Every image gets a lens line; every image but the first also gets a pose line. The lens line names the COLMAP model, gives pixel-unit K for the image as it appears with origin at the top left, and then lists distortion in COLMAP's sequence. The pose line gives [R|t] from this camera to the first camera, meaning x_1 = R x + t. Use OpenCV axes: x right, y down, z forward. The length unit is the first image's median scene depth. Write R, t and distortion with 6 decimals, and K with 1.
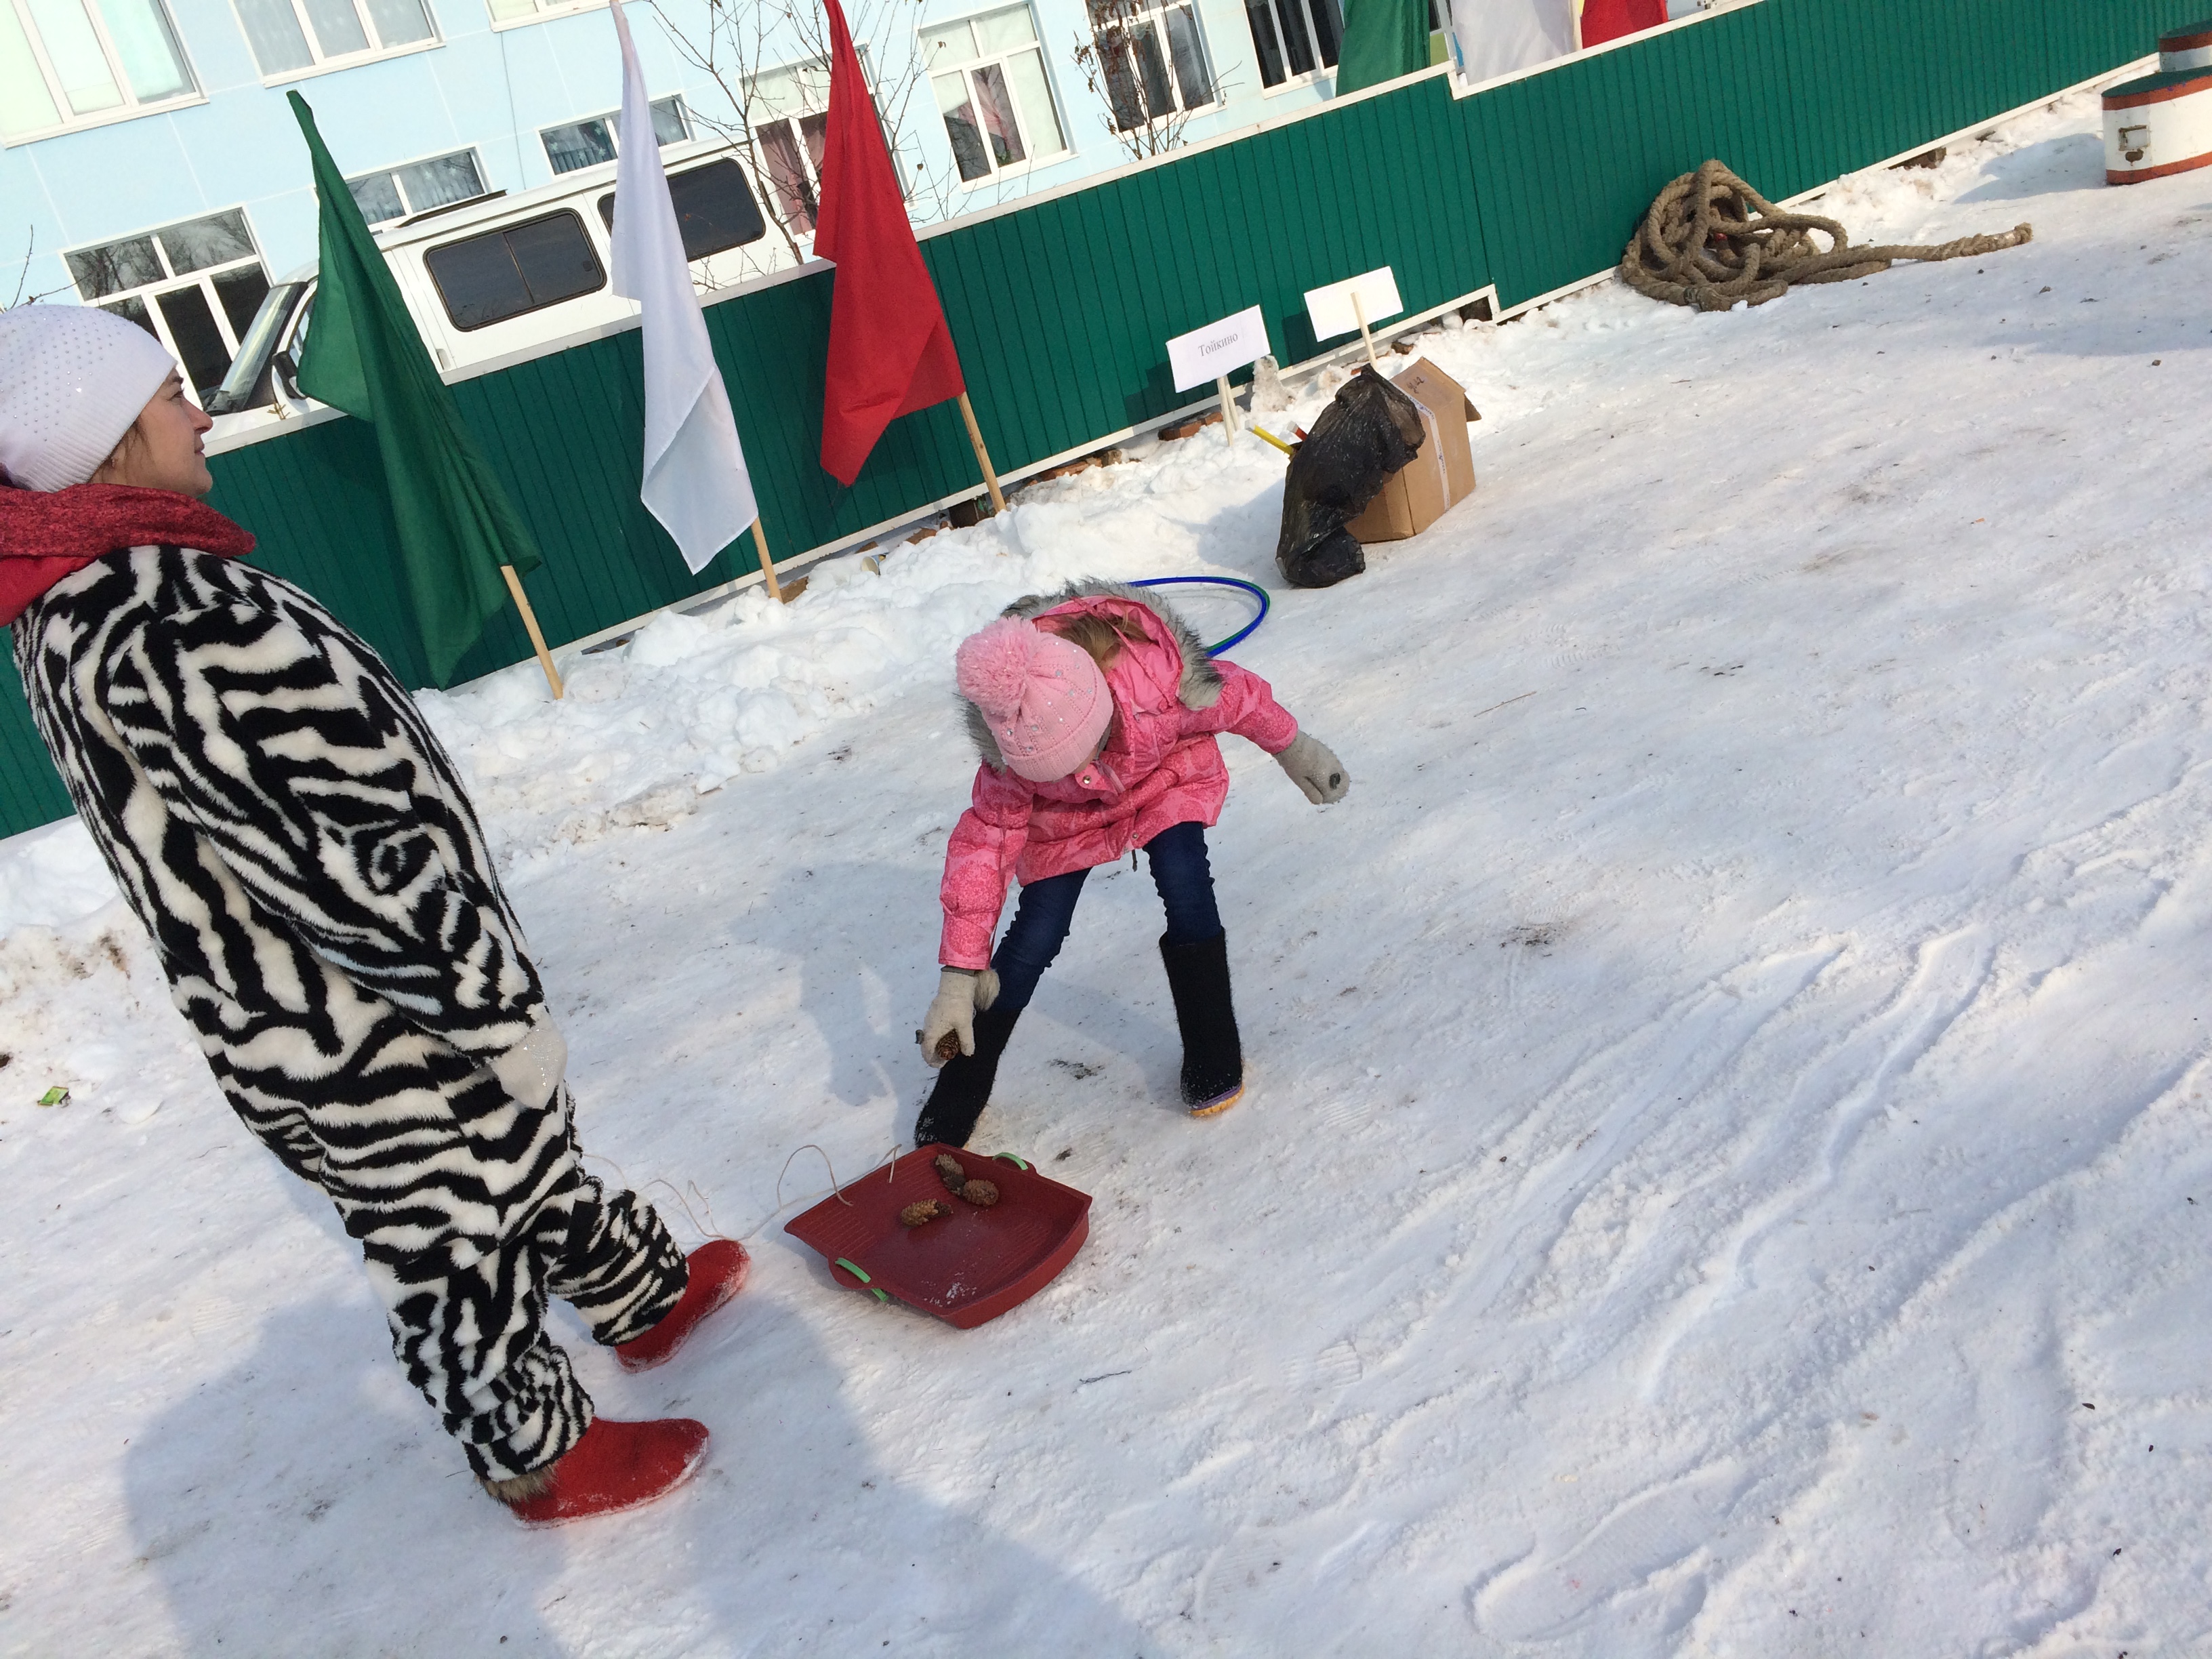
lens RADIAL K [[1871.9, 0, 1084.1], [0, 1871.9, 833.9], [0, 0, 1]] dist [0.063639, -0.070908]
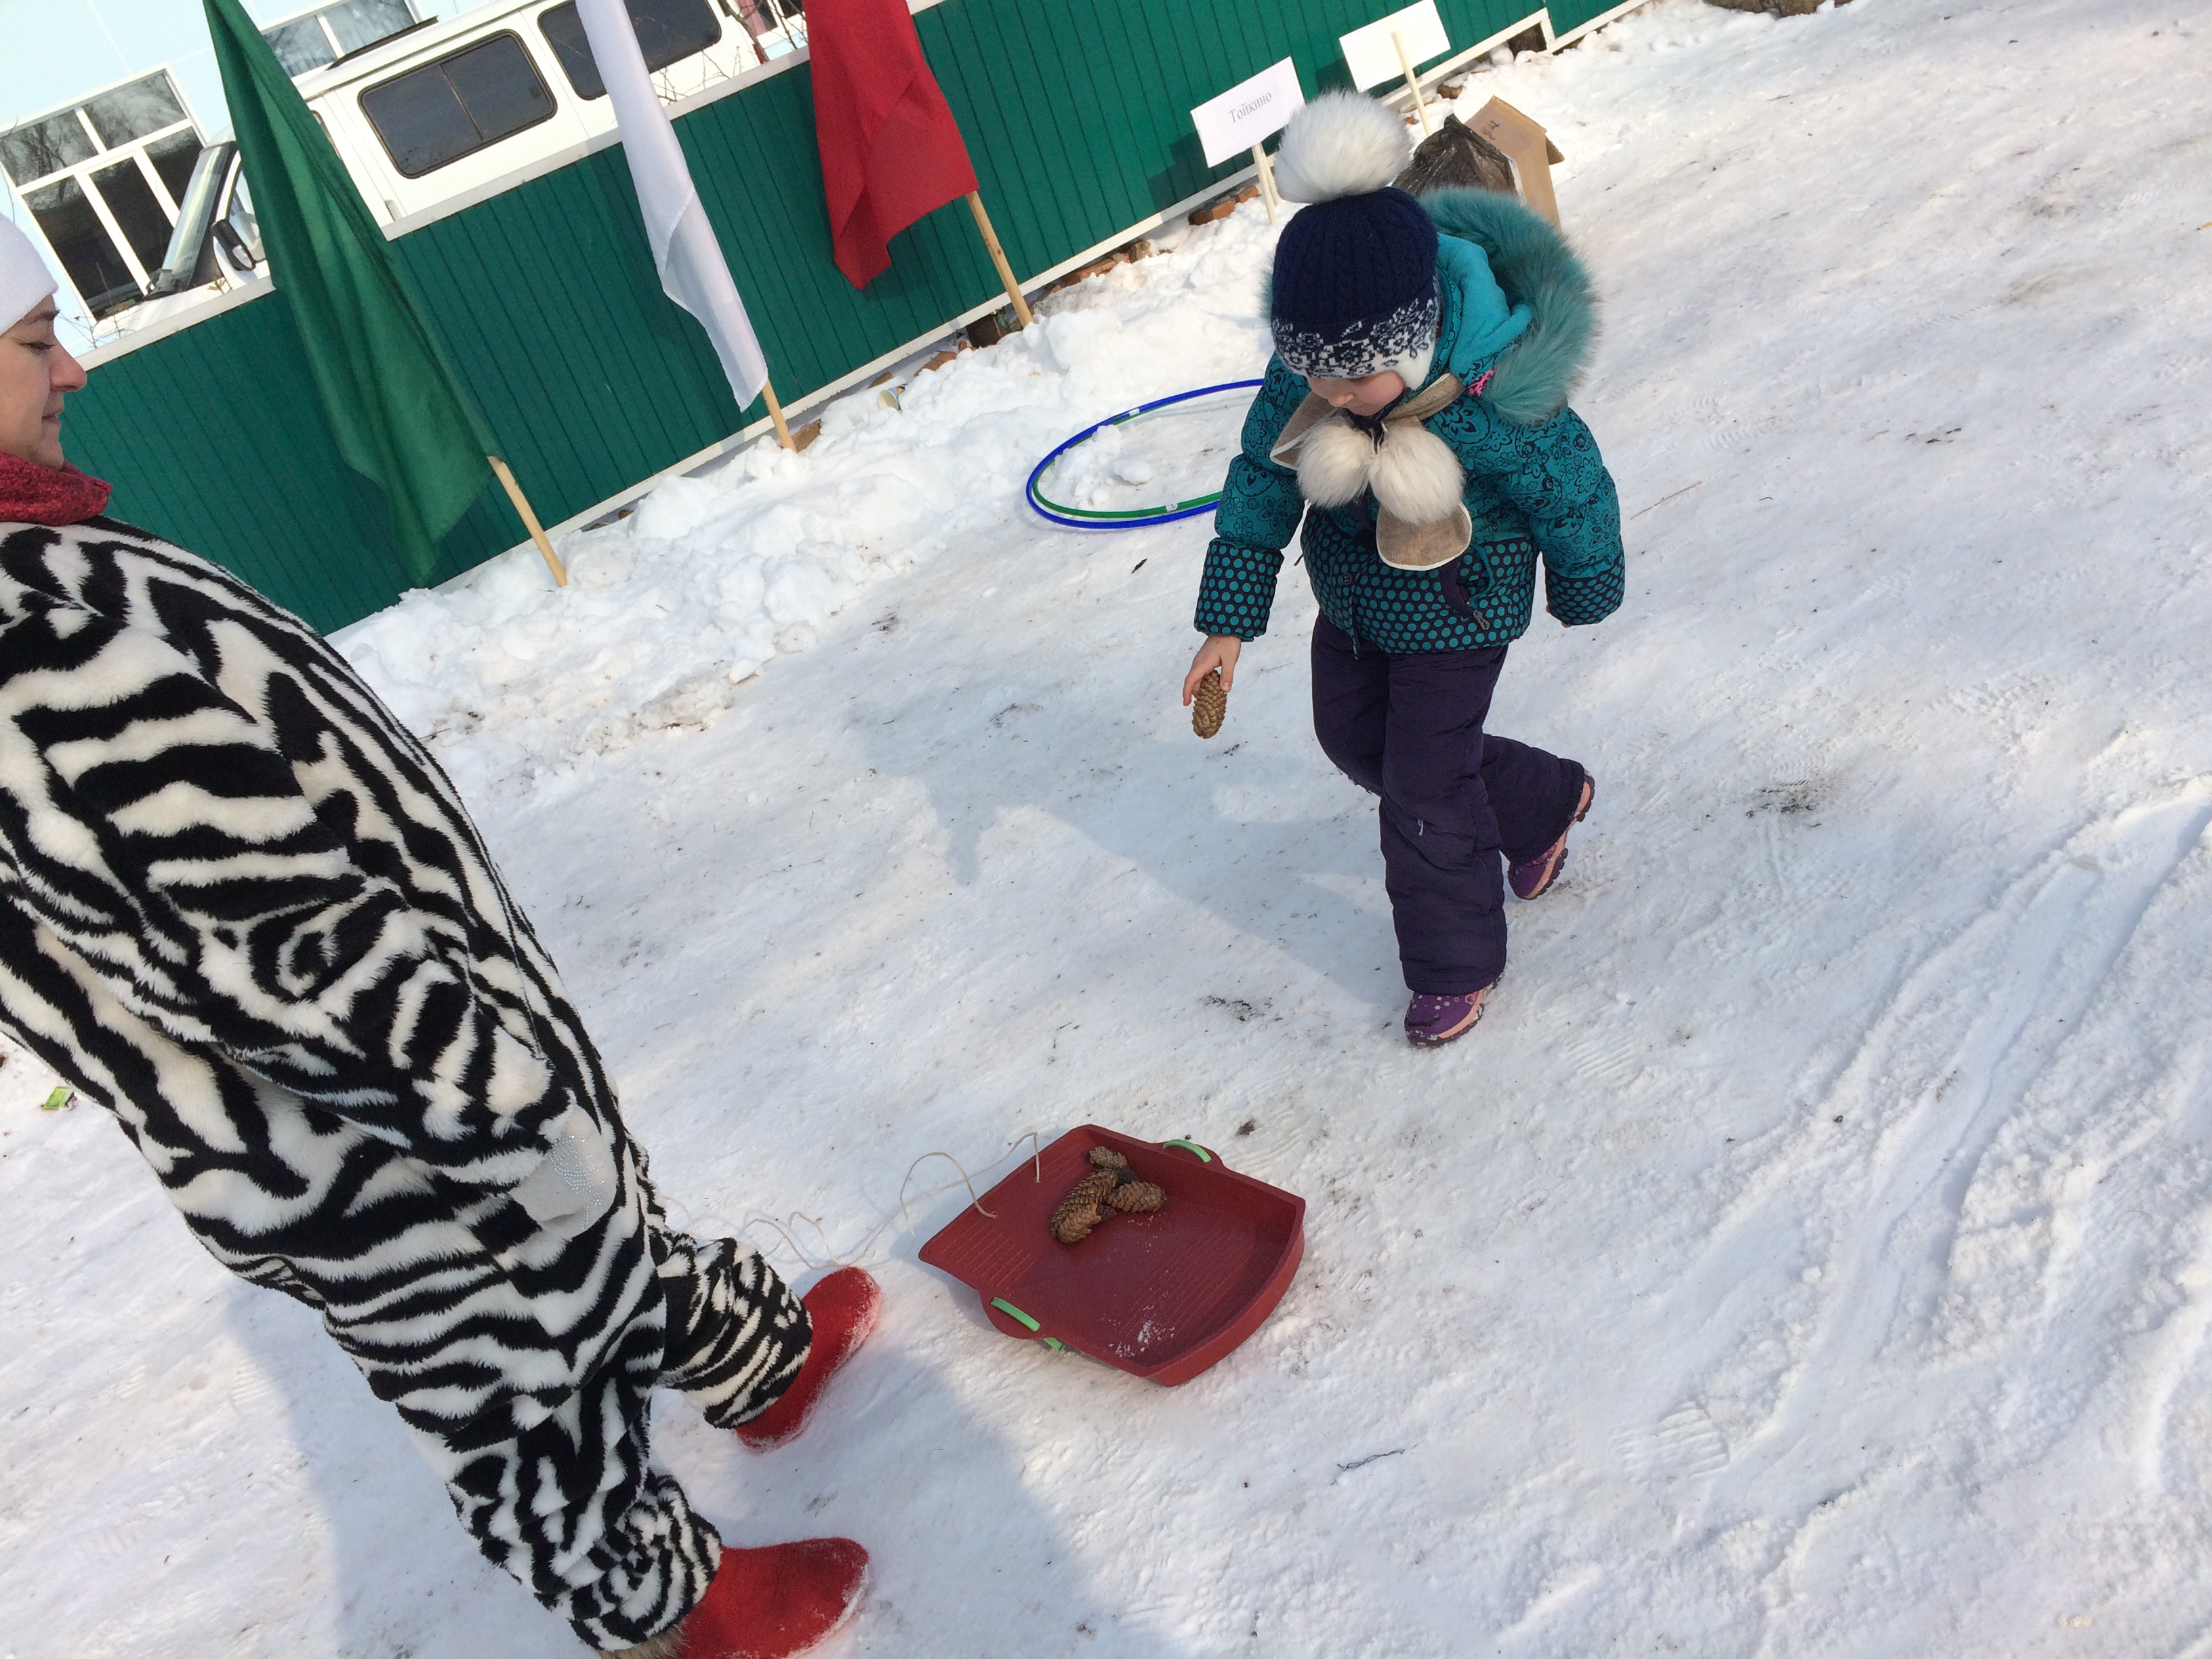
lens RADIAL K [[1871.9, 0, 1105.5], [0, 1871.9, 842.7], [0, 0, 1]] dist [0.063639, -0.070908]
pose [[0.995455, -0.094721, -0.009905, -0.049184], [0.095237, 0.989847, 0.105514, -0.041772], [-0.000190, -0.105978, 0.994368, 0.187961]]
